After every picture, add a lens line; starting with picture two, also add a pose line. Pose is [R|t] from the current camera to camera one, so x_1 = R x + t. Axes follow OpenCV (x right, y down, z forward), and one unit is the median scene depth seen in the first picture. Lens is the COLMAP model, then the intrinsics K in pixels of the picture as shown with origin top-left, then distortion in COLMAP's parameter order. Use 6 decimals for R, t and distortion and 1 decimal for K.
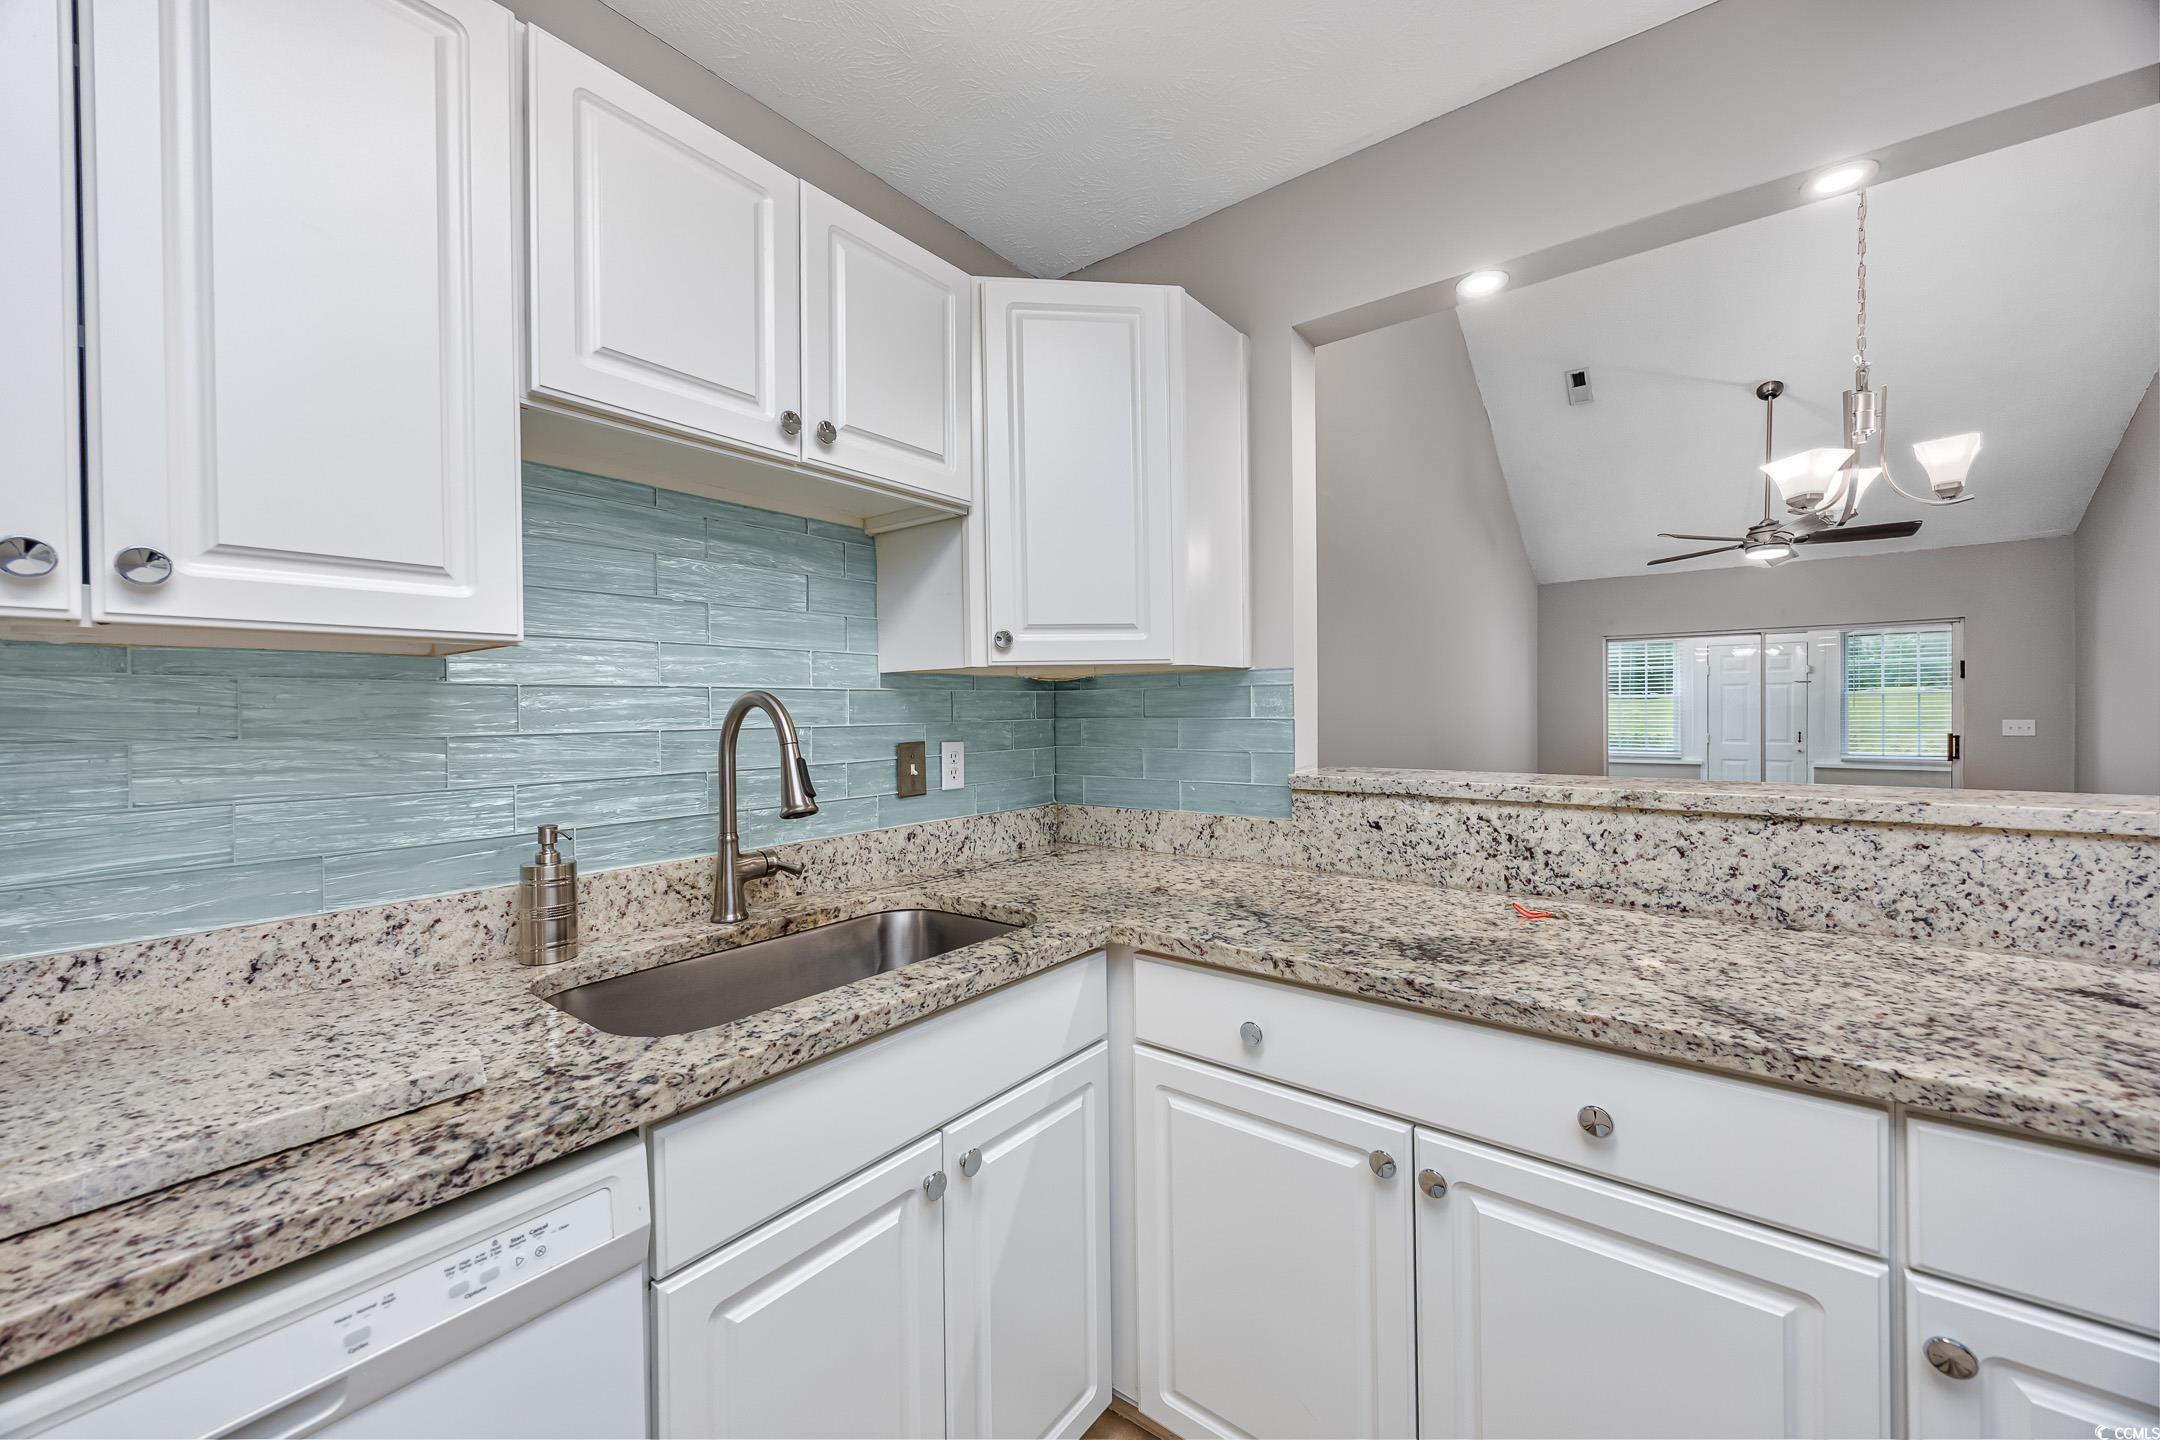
lens RADIAL K [[820.9, 0, 1078.7], [0, 820.9, 718.1], [0, 0, 1]] dist [-0.001088, -0.000030]
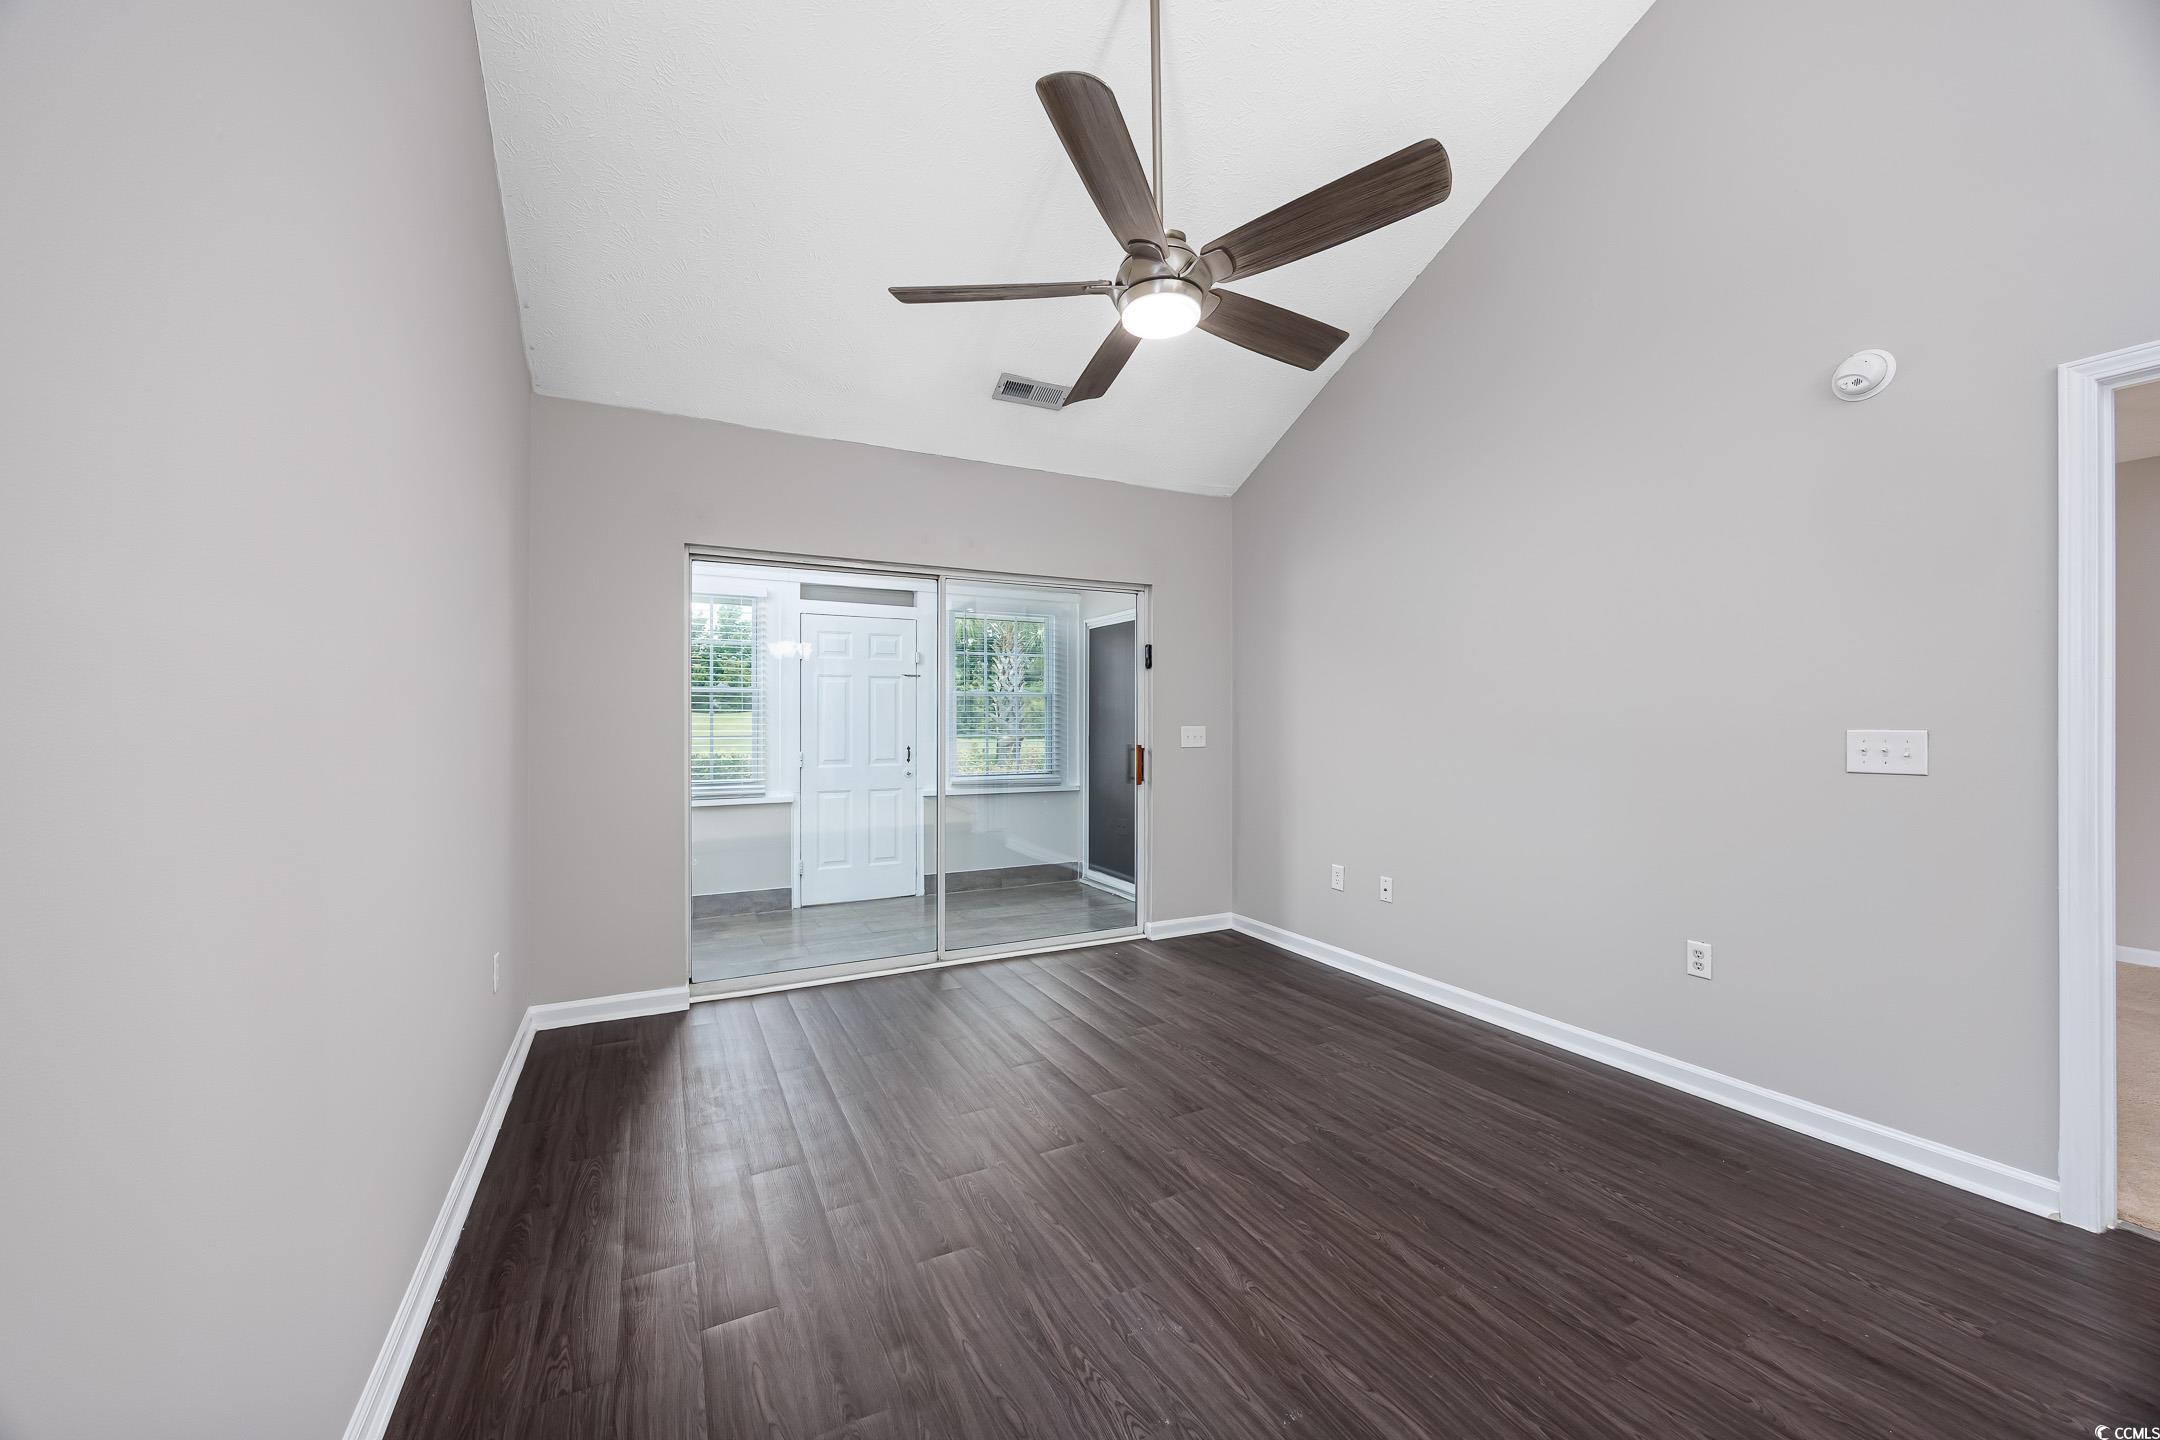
lens RADIAL K [[820.9, 0, 1078.7], [0, 820.9, 718.1], [0, 0, 1]] dist [-0.001088, -0.000030]
pose [[0.415740, 0.014224, 0.909372, 1.820046], [0.006313, 0.999808, -0.018525, 0.035614], [-0.909462, 0.013442, 0.415570, 3.498701]]
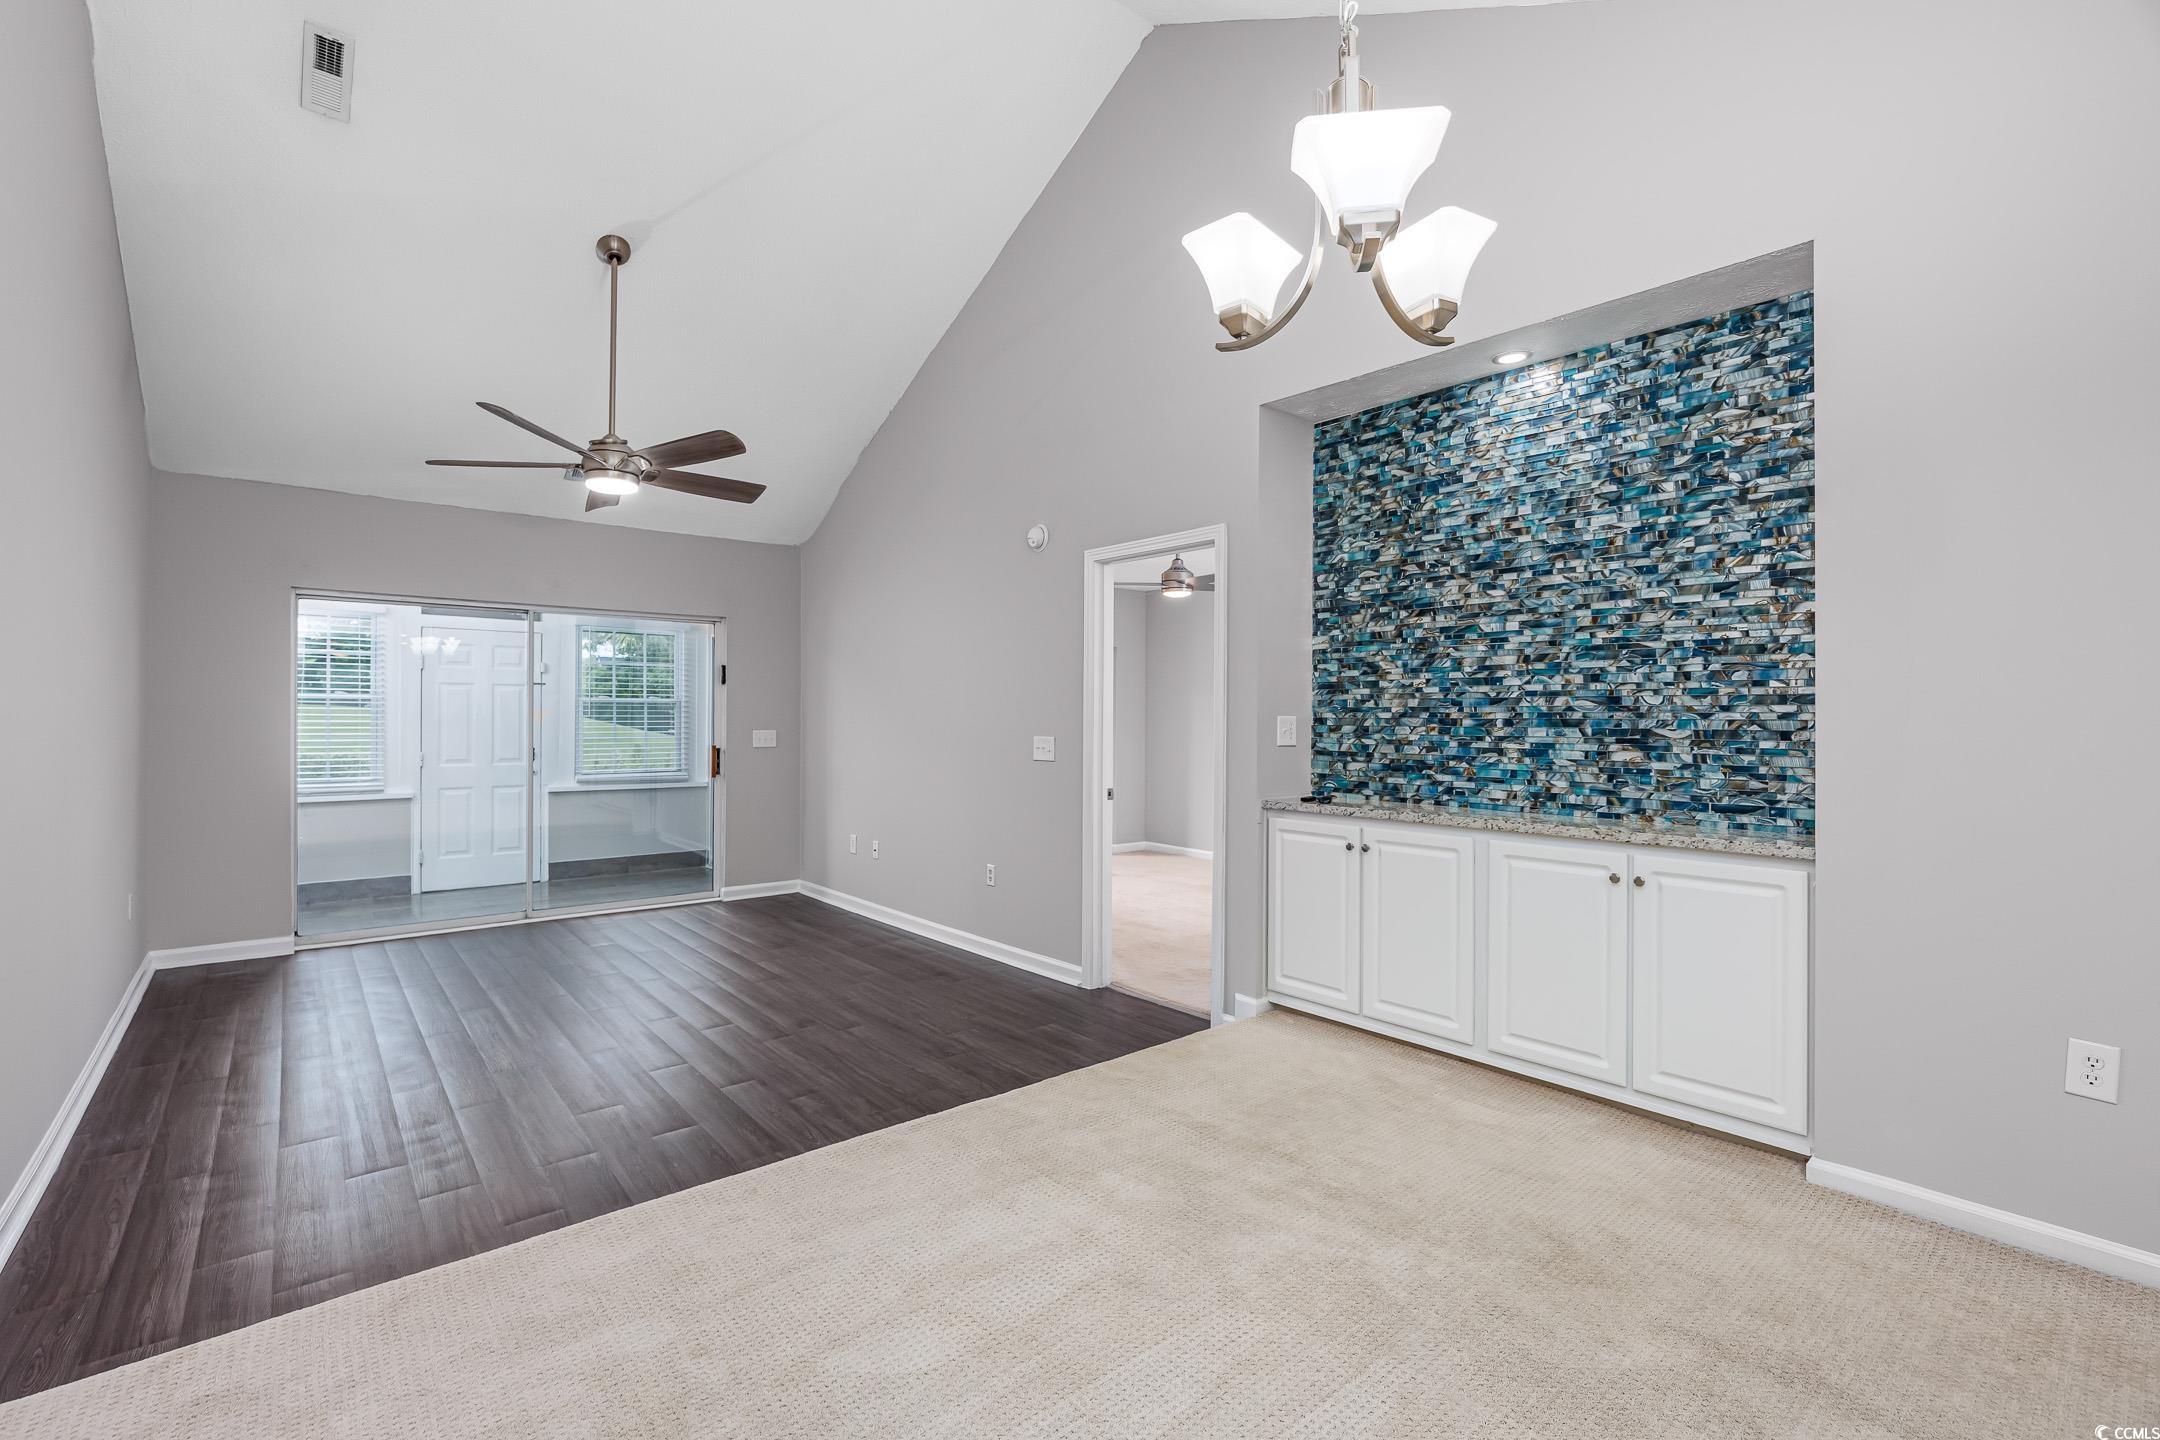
lens RADIAL K [[951.6, 0, 1081.1], [0, 951.6, 715.7], [0, 0, 1]] dist [-0.010379, 0.000187]
pose [[0.204671, 0.014681, 0.978721, 0.618660], [0.004495, 0.999863, -0.015938, 0.017901], [-0.978820, 0.007661, 0.204577, 1.855211]]
